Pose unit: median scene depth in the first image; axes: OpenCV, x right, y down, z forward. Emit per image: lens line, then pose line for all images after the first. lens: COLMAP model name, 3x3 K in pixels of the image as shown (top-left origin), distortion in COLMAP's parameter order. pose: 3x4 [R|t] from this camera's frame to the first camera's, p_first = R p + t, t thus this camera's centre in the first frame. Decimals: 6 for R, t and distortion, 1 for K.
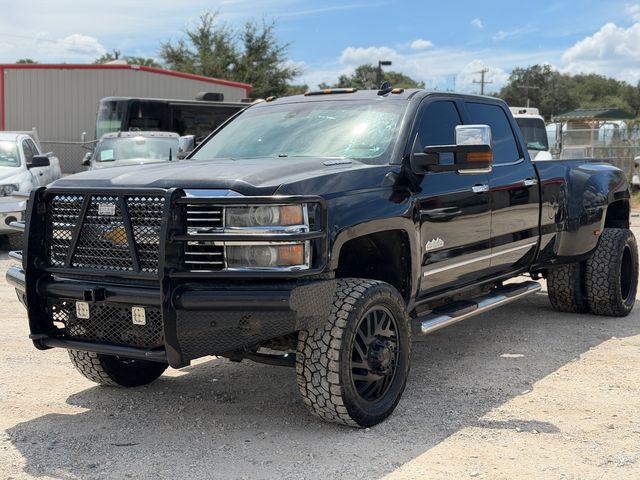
lens RADIAL K [[891.3, 0, 320.0], [0, 891.3, 240.0], [0, 0, 1]] dist [0.186742, -0.334836]
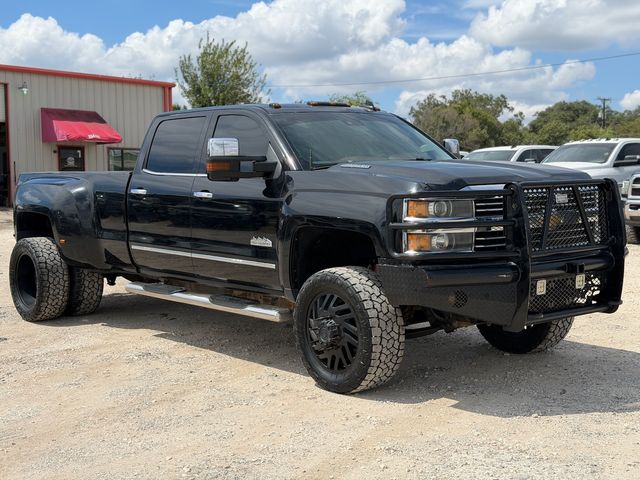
lens RADIAL K [[891.3, 0, 320.0], [0, 891.3, 240.0], [0, 0, 1]] dist [0.186742, -0.334836]
pose [[0.276857, -0.069712, 0.958379, -1.485972], [0.095054, 0.994460, 0.044877, -0.063338], [-0.956198, 0.078673, 0.281950, 0.966665]]
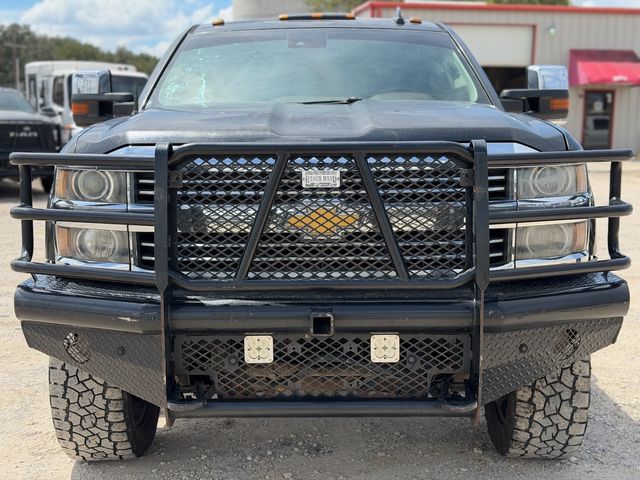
lens RADIAL K [[891.3, 0, 320.0], [0, 891.3, 240.0], [0, 0, 1]] dist [0.186742, -0.334836]
pose [[0.844115, -0.063726, 0.532361, -0.553061], [0.043367, 0.997773, 0.050675, -0.023231], [-0.534405, -0.019688, 0.844999, 0.493952]]
